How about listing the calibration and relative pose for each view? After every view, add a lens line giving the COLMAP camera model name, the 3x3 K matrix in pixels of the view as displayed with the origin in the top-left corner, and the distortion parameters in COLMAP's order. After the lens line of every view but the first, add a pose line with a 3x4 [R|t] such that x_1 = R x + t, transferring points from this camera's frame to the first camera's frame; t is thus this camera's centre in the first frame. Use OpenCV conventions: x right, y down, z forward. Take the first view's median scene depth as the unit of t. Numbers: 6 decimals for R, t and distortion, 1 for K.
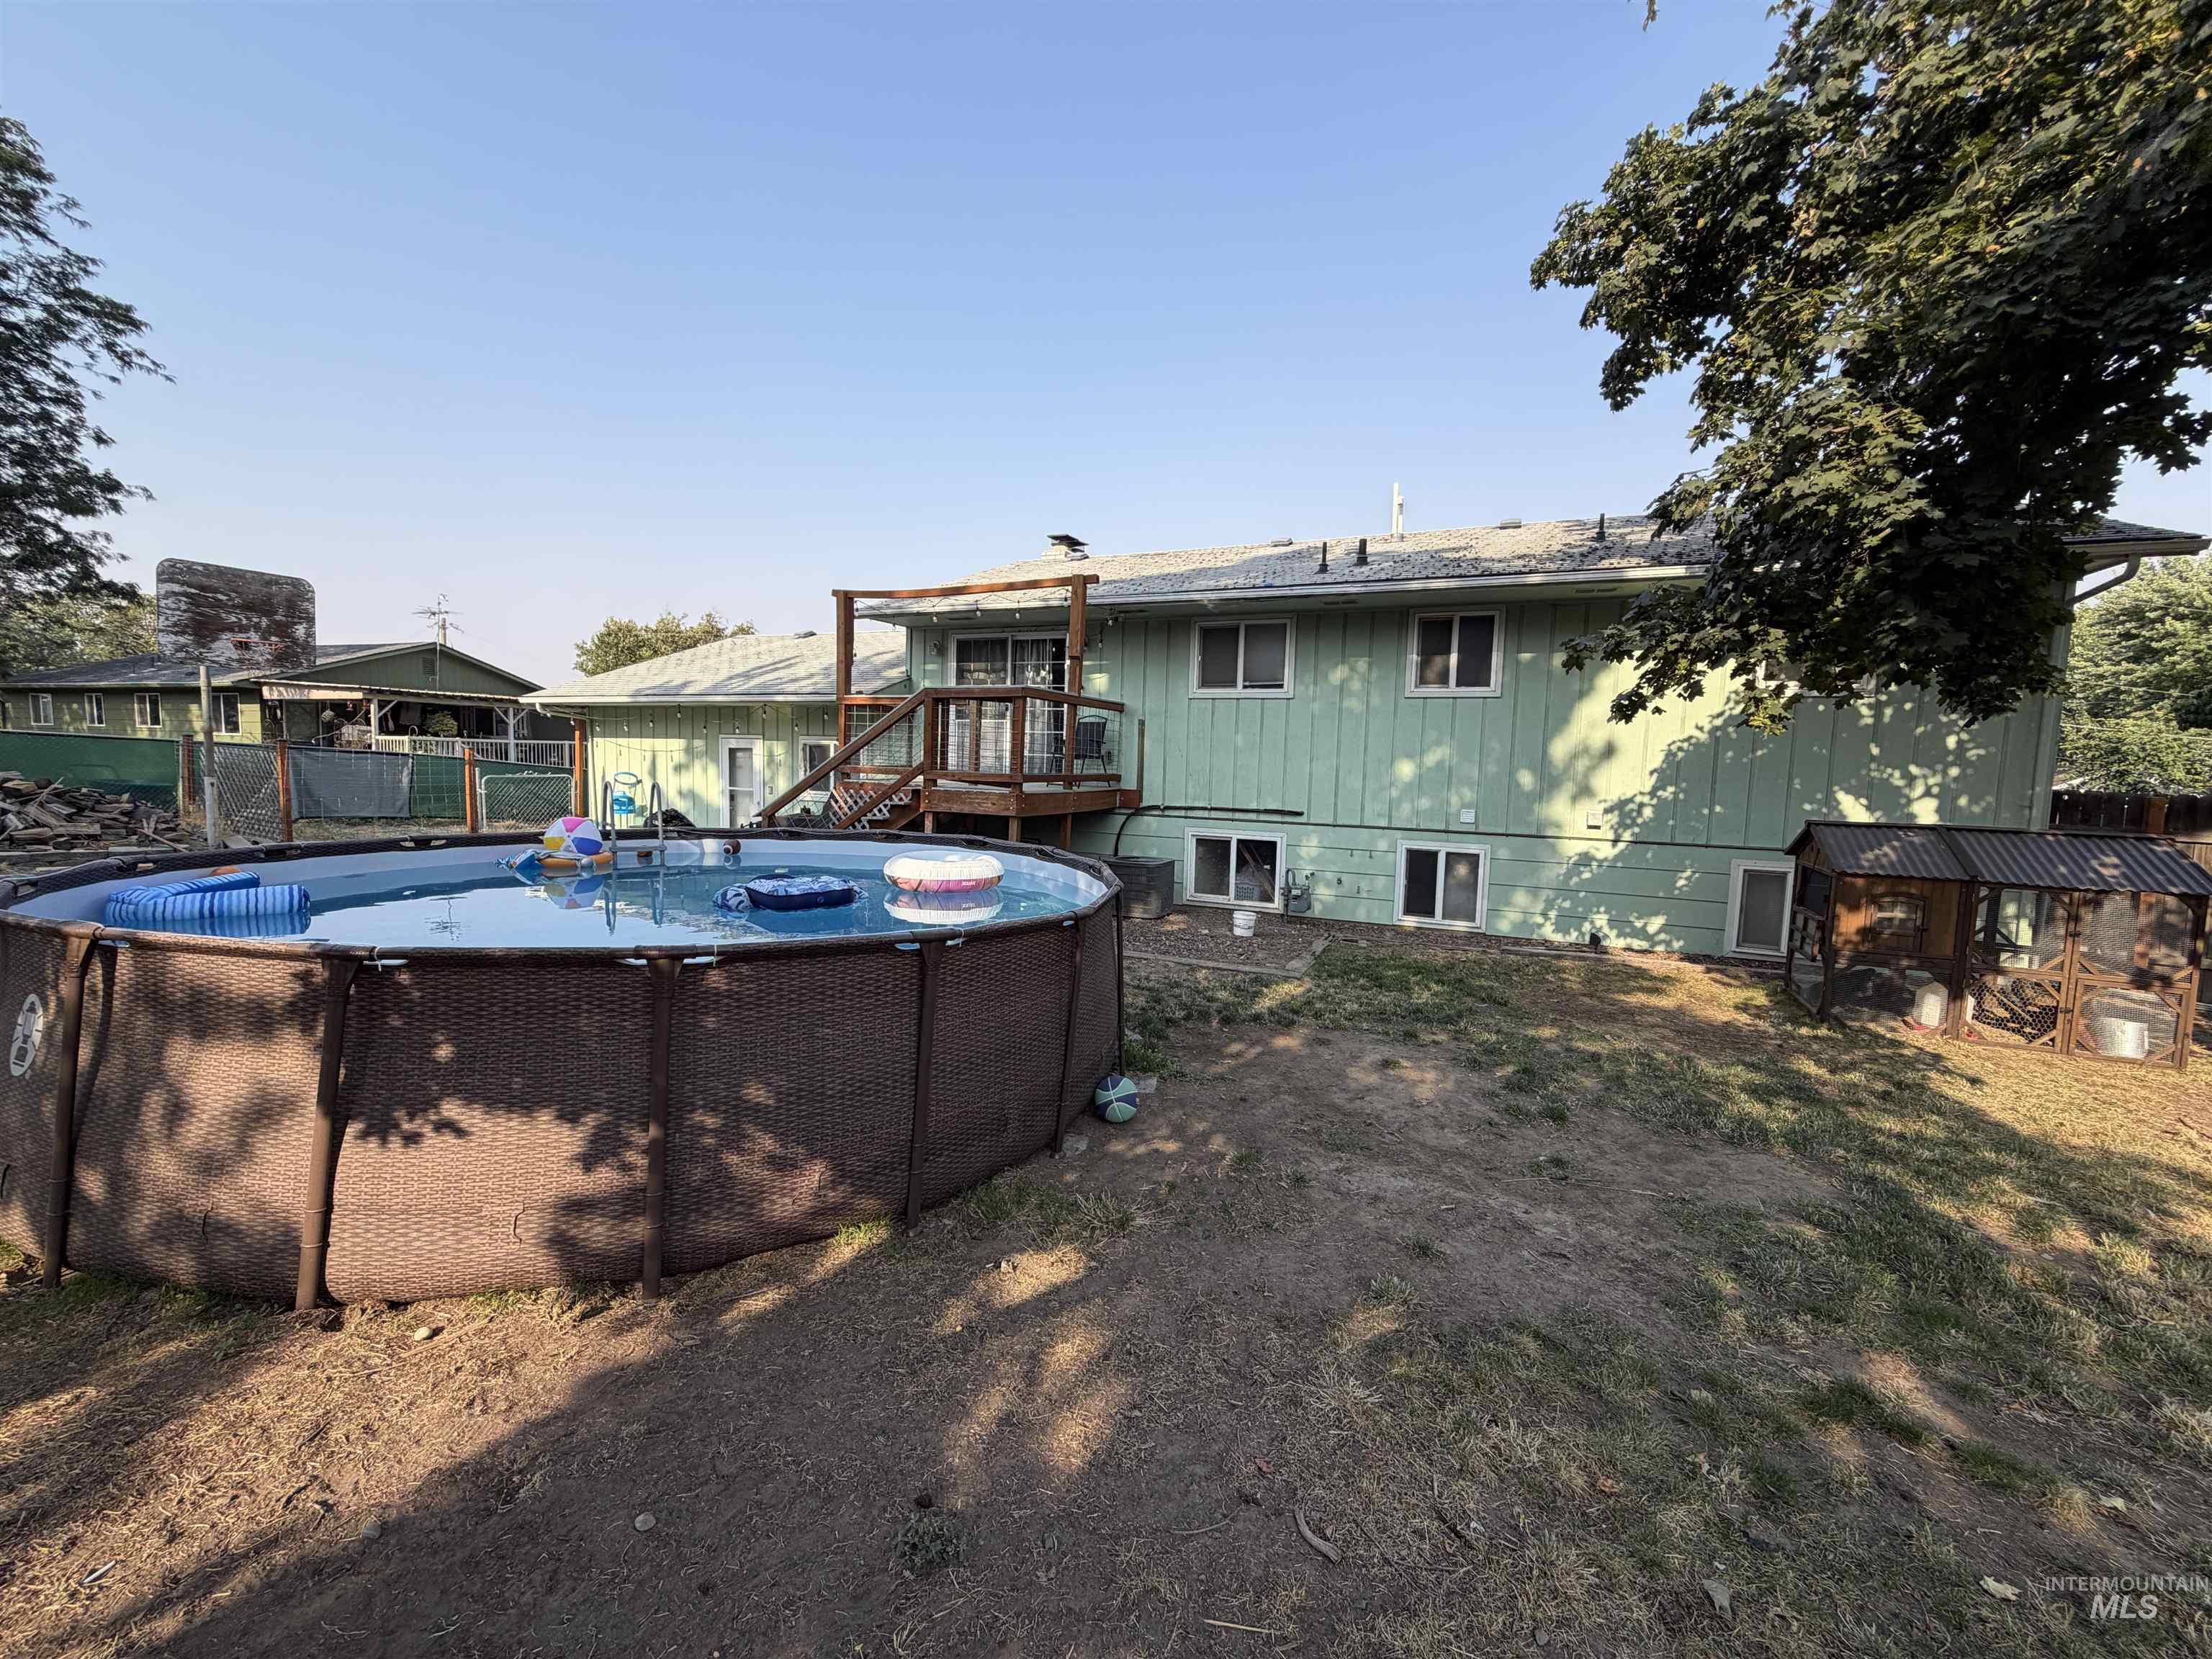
lens RADIAL K [[869.0, 0, 1100.2], [0, 869.0, 822.3], [0, 0, 1]] dist [-0.001314, -0.000118]
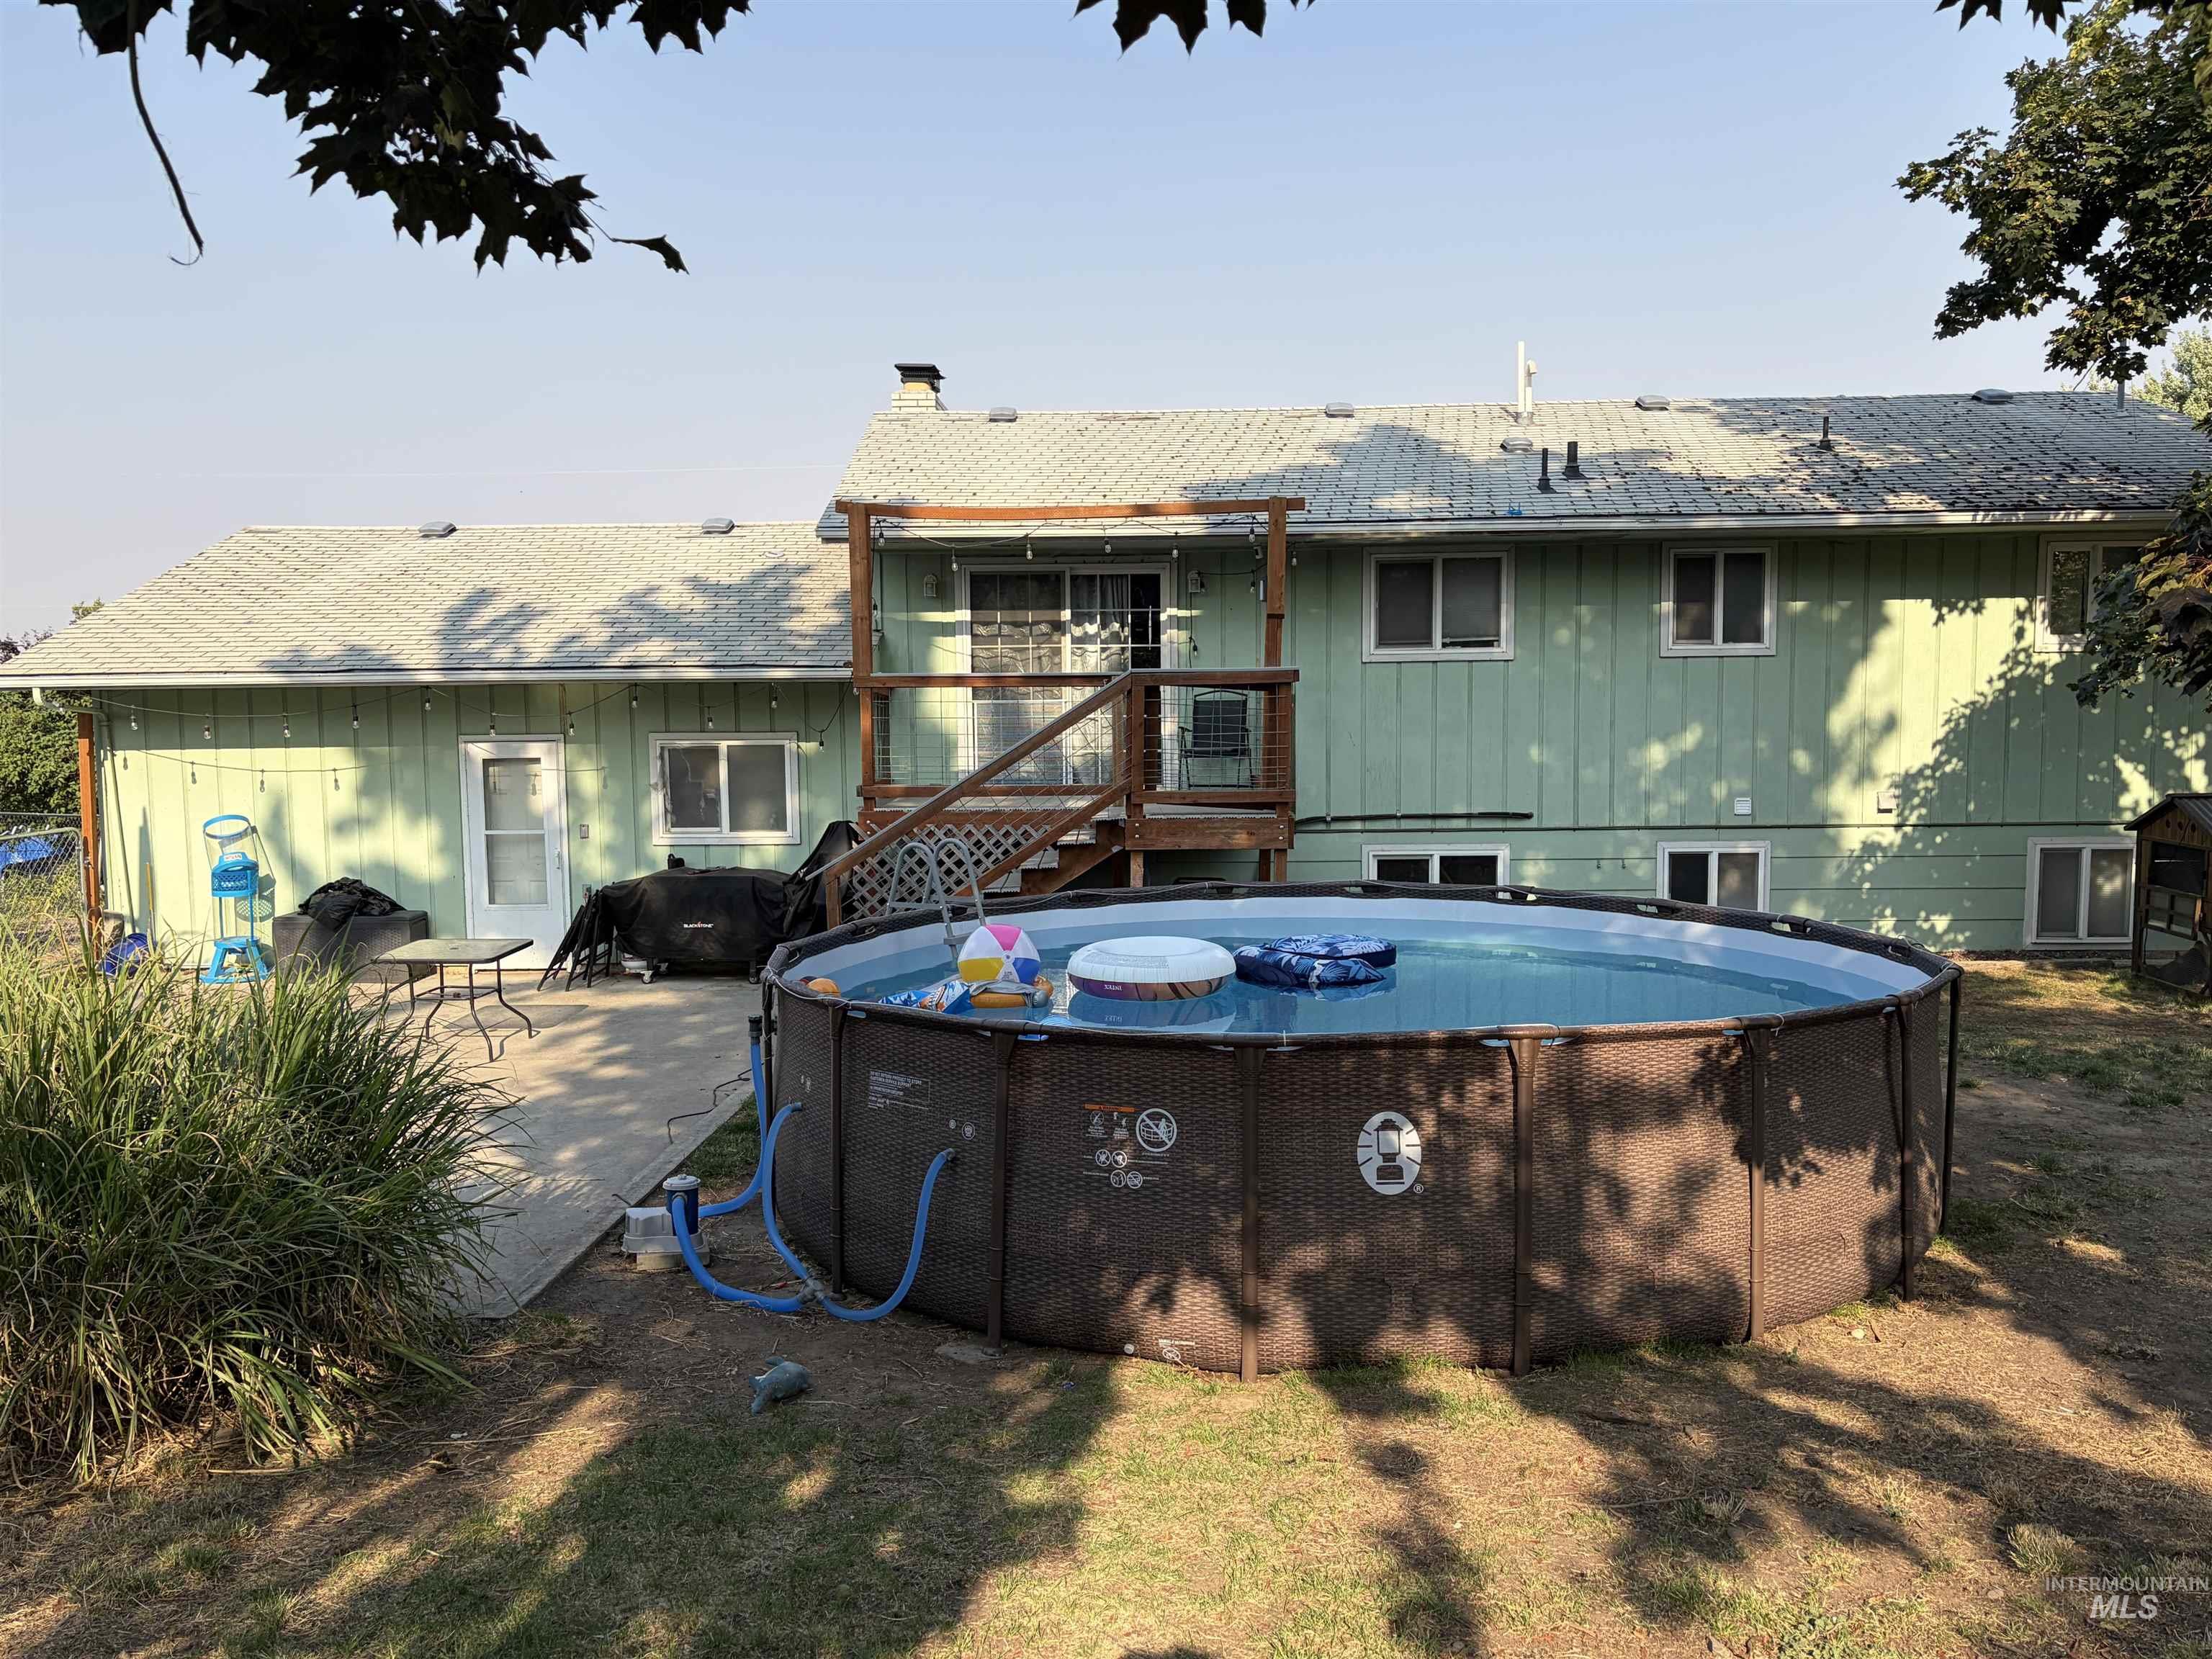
lens RADIAL K [[1682.1, 0, 1106.0], [0, 1682.1, 829.5], [0, 0, 1]] dist [0.055112, -0.106028]
pose [[0.923014, -0.068834, 0.378558, -0.690799], [0.065731, 0.997614, 0.021129, -0.056416], [-0.379109, 0.005381, 0.925336, -0.201201]]
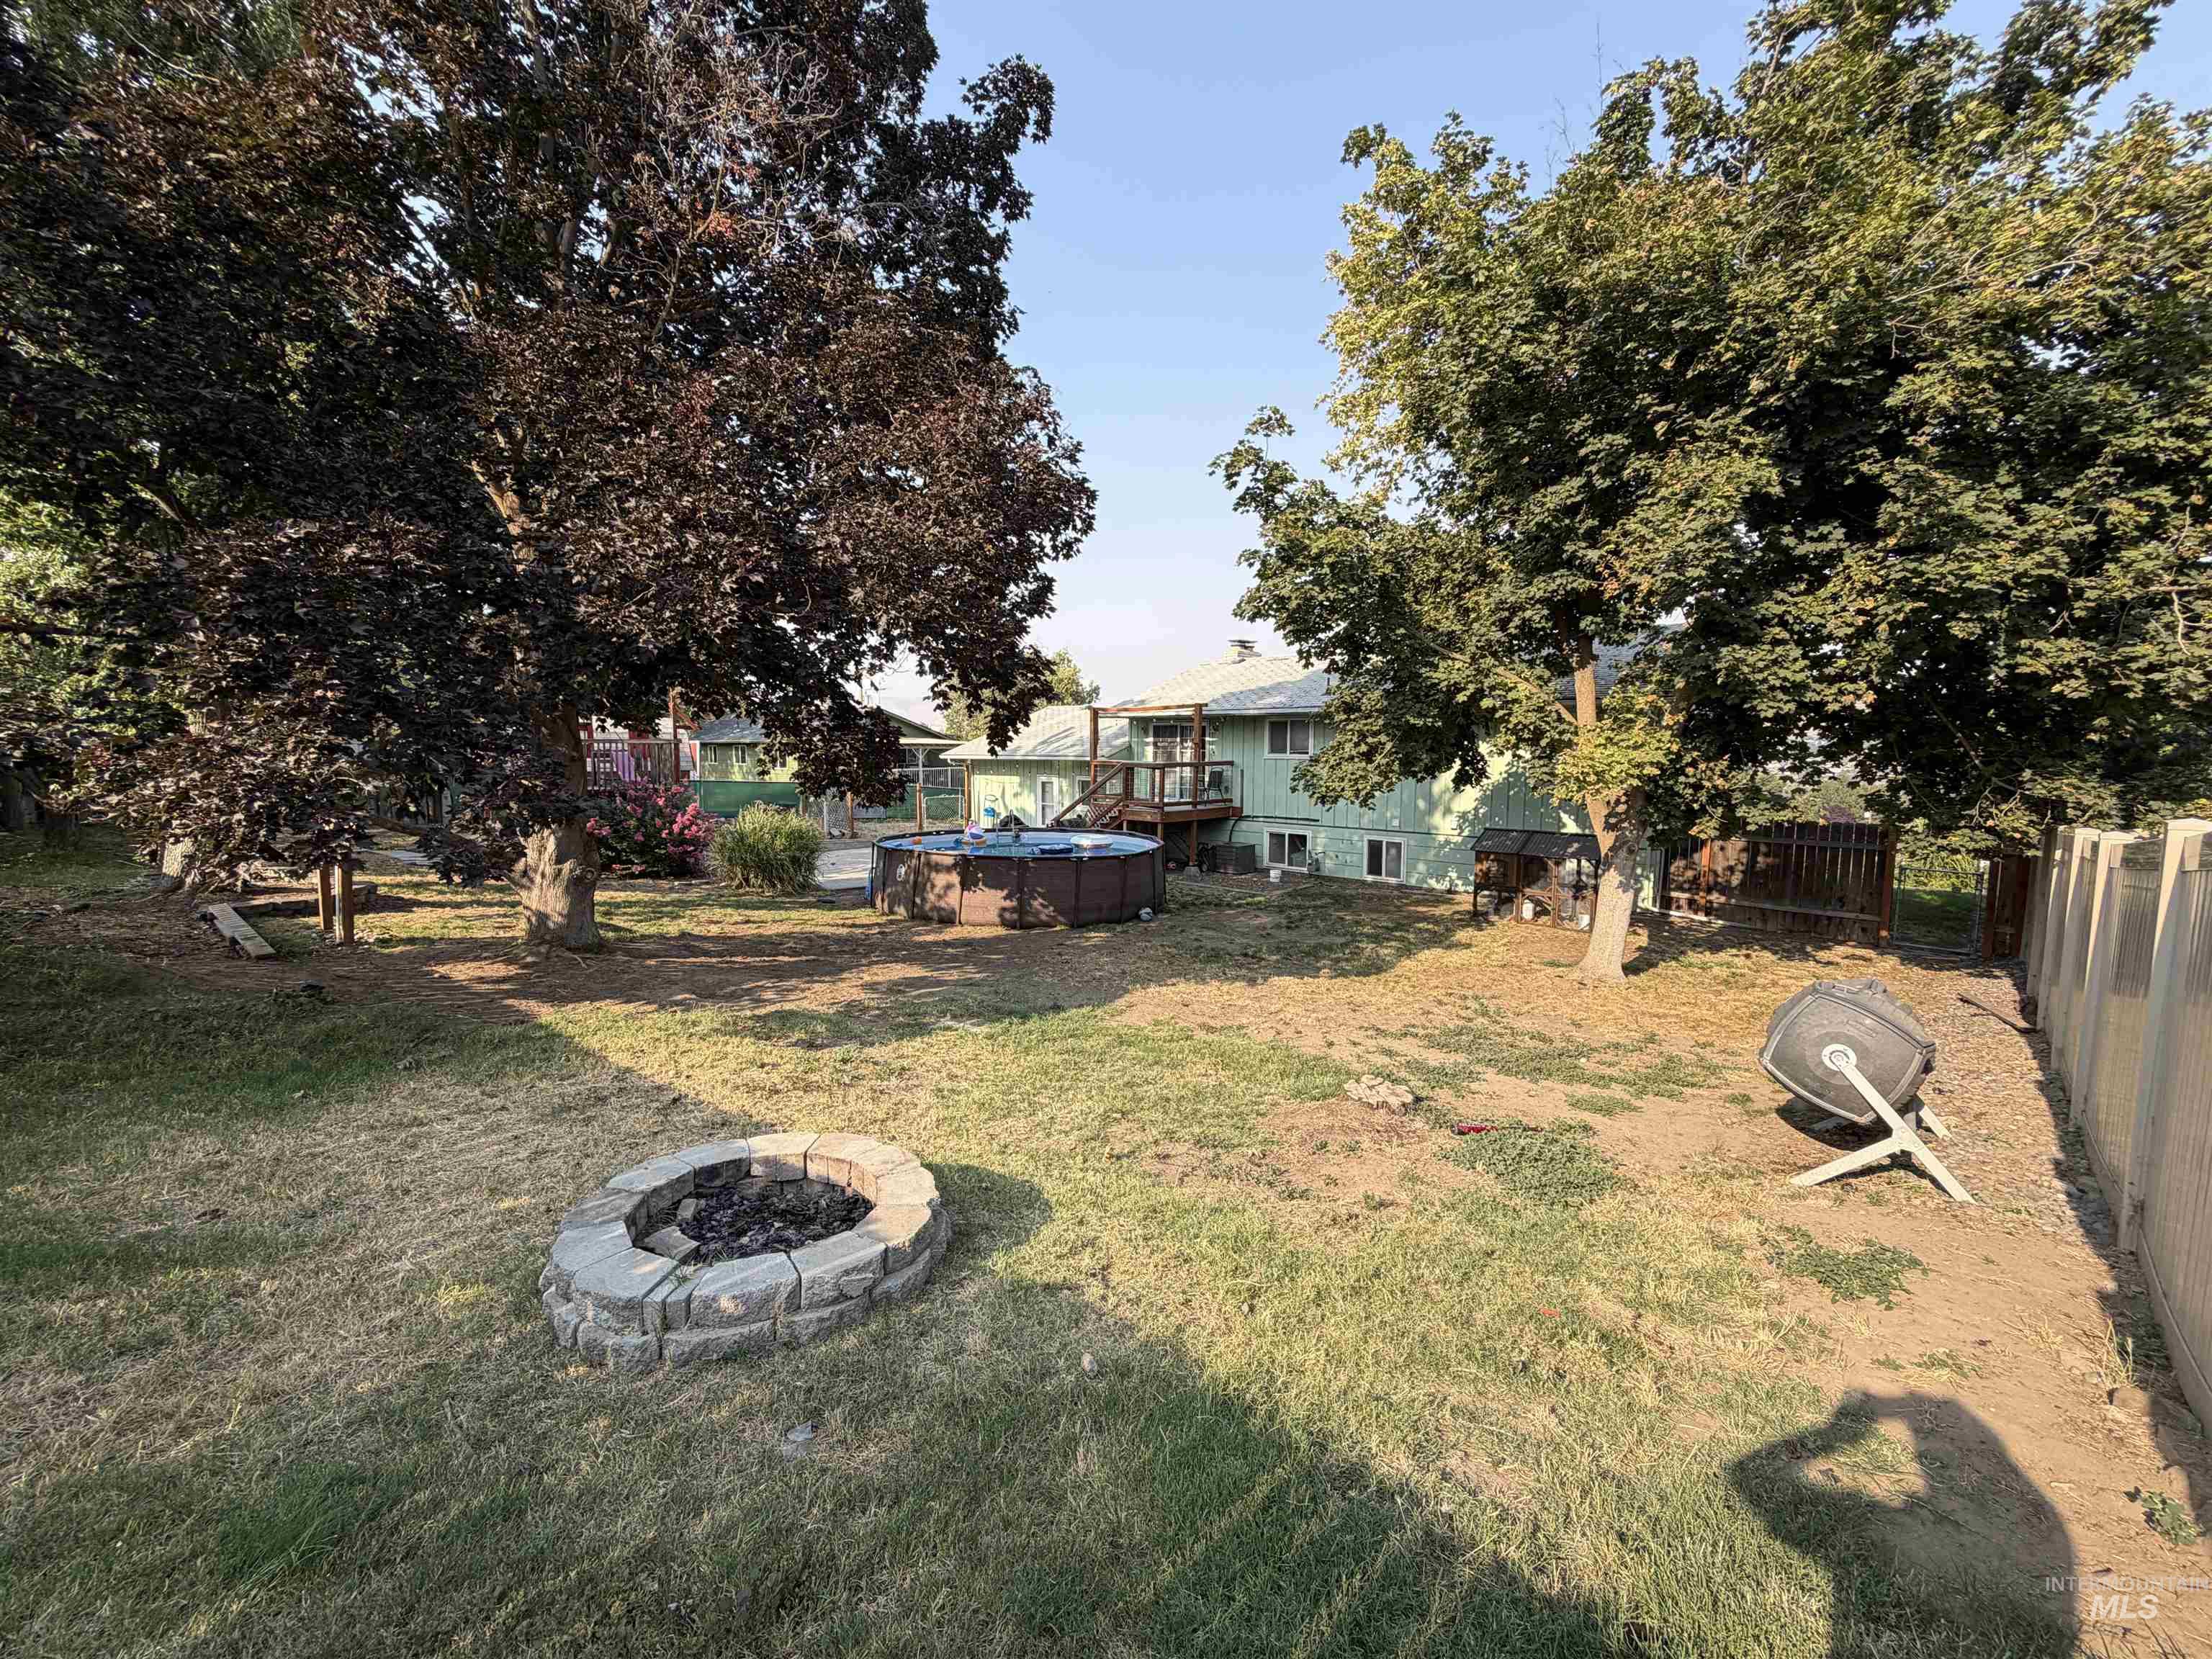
lens RADIAL K [[880.4, 0, 1101.0], [0, 880.4, 830.0], [0, 0, 1]] dist [0.000410, 0.000620]
pose [[0.940342, 0.007003, -0.340158, 0.470342], [-0.000386, 0.999809, 0.019515, -0.028669], [0.340229, -0.018219, 0.940166, -1.023542]]
